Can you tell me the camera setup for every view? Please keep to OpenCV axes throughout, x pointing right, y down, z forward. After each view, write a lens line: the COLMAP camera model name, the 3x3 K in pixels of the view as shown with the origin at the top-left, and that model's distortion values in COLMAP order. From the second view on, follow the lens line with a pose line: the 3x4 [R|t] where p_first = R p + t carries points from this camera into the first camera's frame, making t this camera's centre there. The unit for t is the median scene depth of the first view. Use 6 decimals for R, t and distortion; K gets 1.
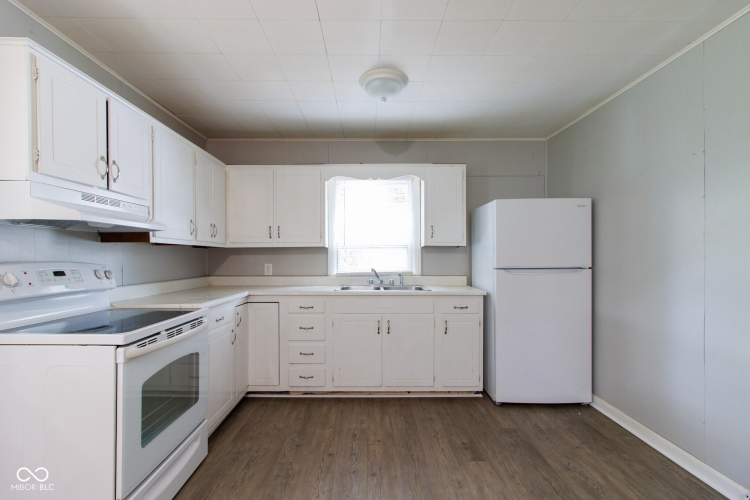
lens RADIAL K [[350.1, 0, 379.4], [0, 350.1, 258.1], [0, 0, 1]] dist [0.001321, 0.000077]
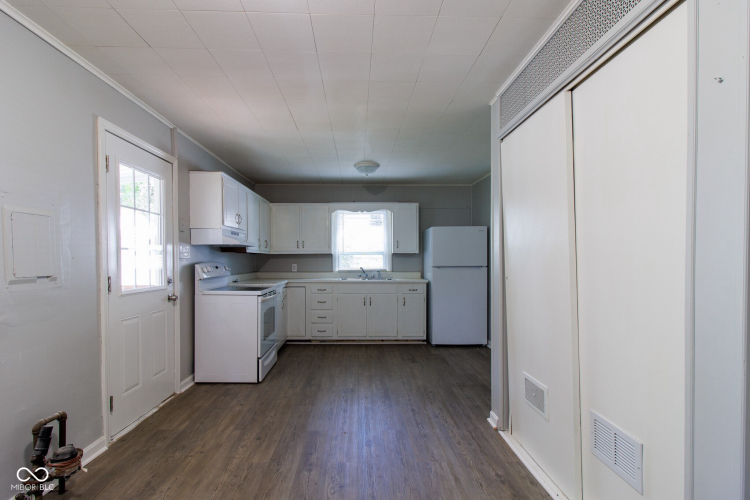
lens RADIAL K [[350.1, 0, 379.4], [0, 350.1, 258.1], [0, 0, 1]] dist [0.001321, 0.000077]
pose [[0.999477, 0.001383, 0.032308, 0.014751], [-0.001137, 0.999970, -0.007610, 0.000267], [-0.032318, 0.007569, 0.999449, -0.690984]]
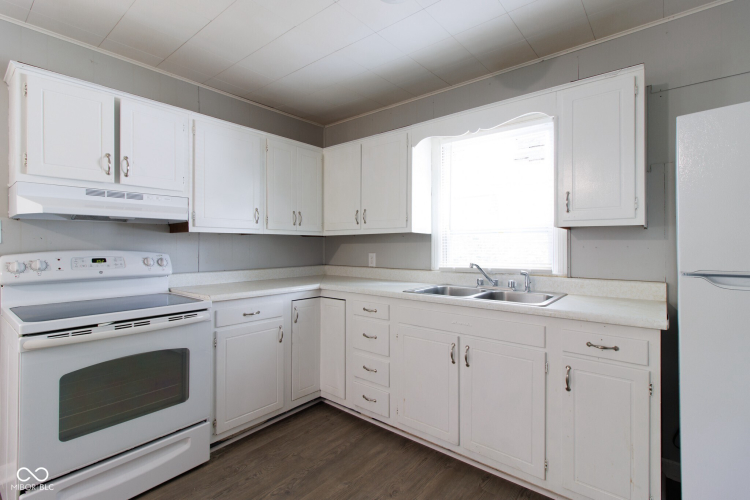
lens RADIAL K [[353.2, 0, 378.7], [0, 353.2, 243.1], [0, 0, 1]] dist [0.004146, 0.000451]
pose [[0.763525, -0.003518, -0.645769, 0.317530], [-0.002134, 0.999966, -0.007971, -0.003405], [0.645775, 0.007464, 0.763491, 0.399881]]
